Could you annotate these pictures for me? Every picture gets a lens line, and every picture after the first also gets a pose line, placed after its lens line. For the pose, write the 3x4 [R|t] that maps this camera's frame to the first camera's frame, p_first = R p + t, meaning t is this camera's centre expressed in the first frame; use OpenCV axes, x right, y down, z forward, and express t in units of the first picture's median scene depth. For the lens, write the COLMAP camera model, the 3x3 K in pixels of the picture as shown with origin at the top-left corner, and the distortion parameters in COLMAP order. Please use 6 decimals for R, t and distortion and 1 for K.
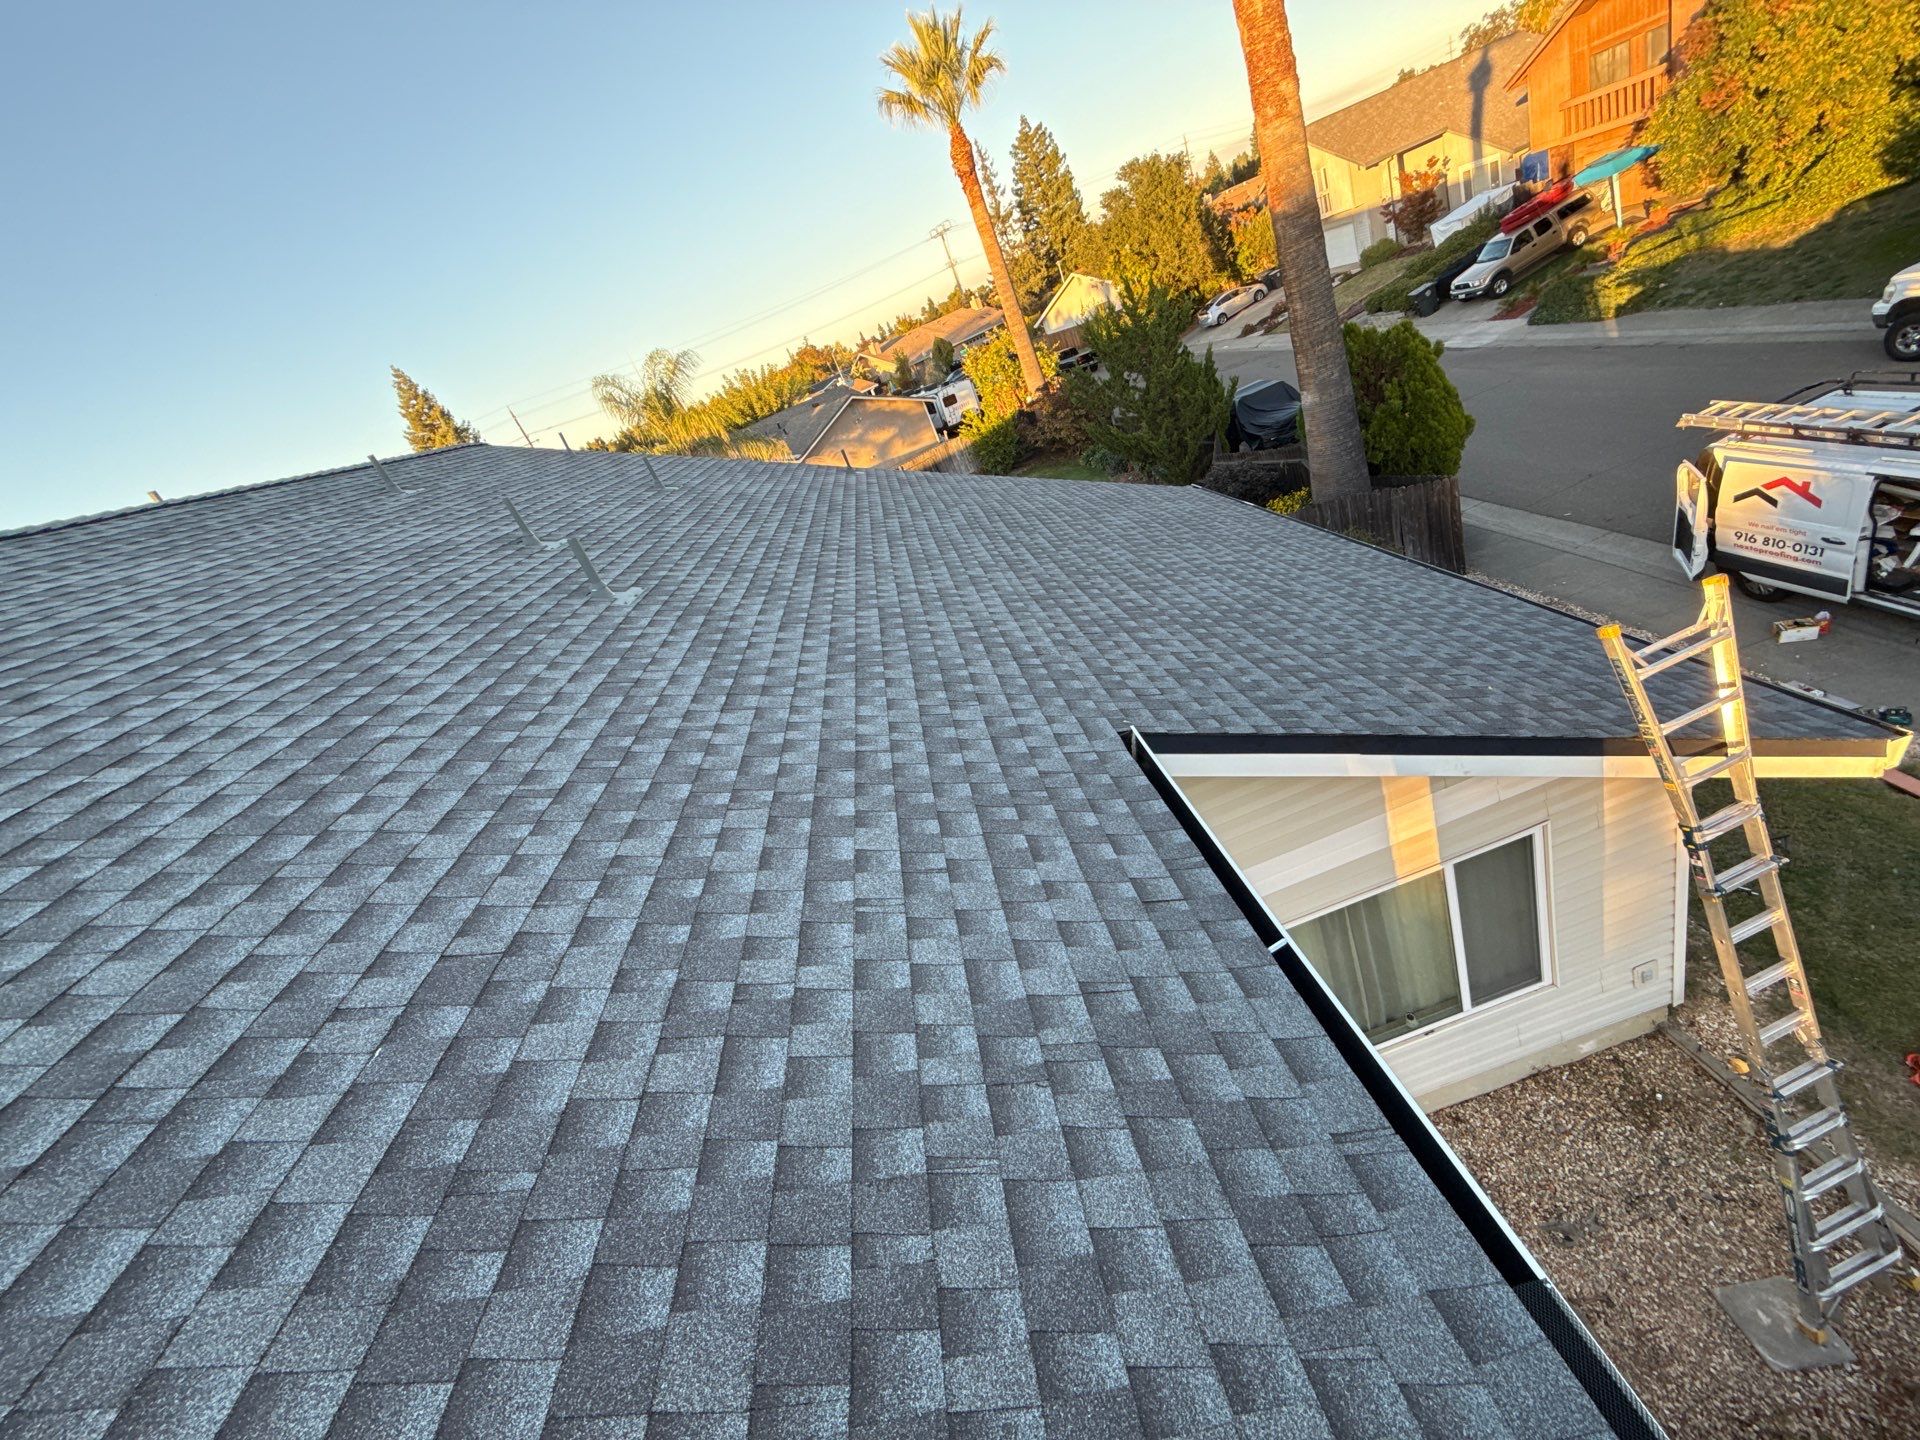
lens RADIAL K [[788.3, 0, 960.3], [0, 788.3, 709.3], [0, 0, 1]] dist [0.000426, 0.000164]
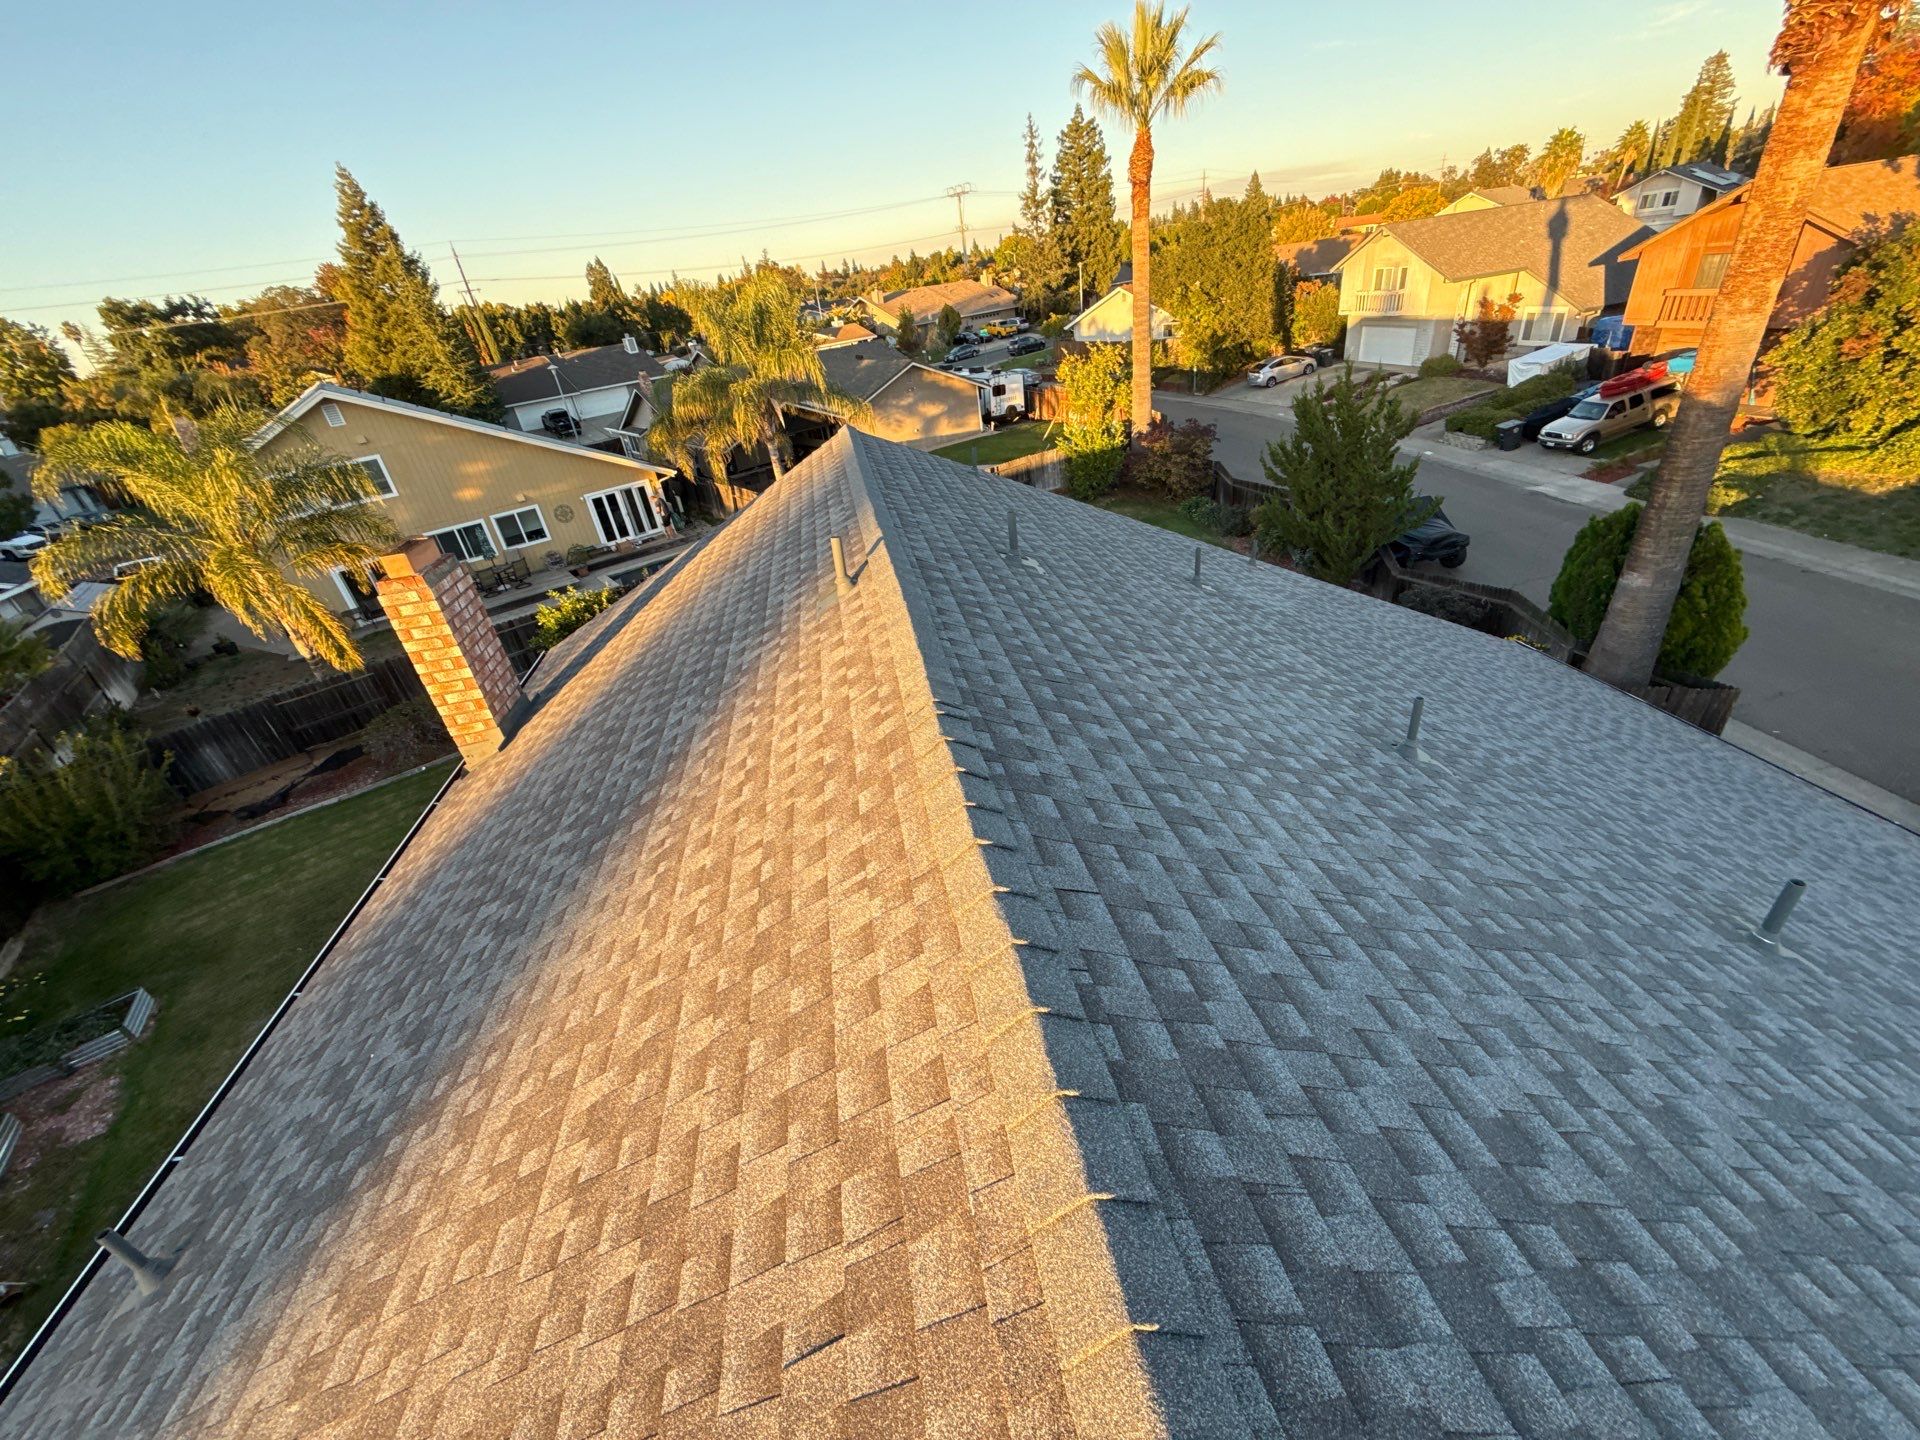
lens RADIAL K [[766.3, 0, 960.0], [0, 766.3, 720.0], [0, 0, 1]] dist [0.000695, 0.000005]
pose [[0.966915, 0.191554, 0.168472, -0.152909], [-0.201480, 0.978514, 0.043779, -0.025570], [-0.156467, -0.076274, 0.984734, 0.045198]]
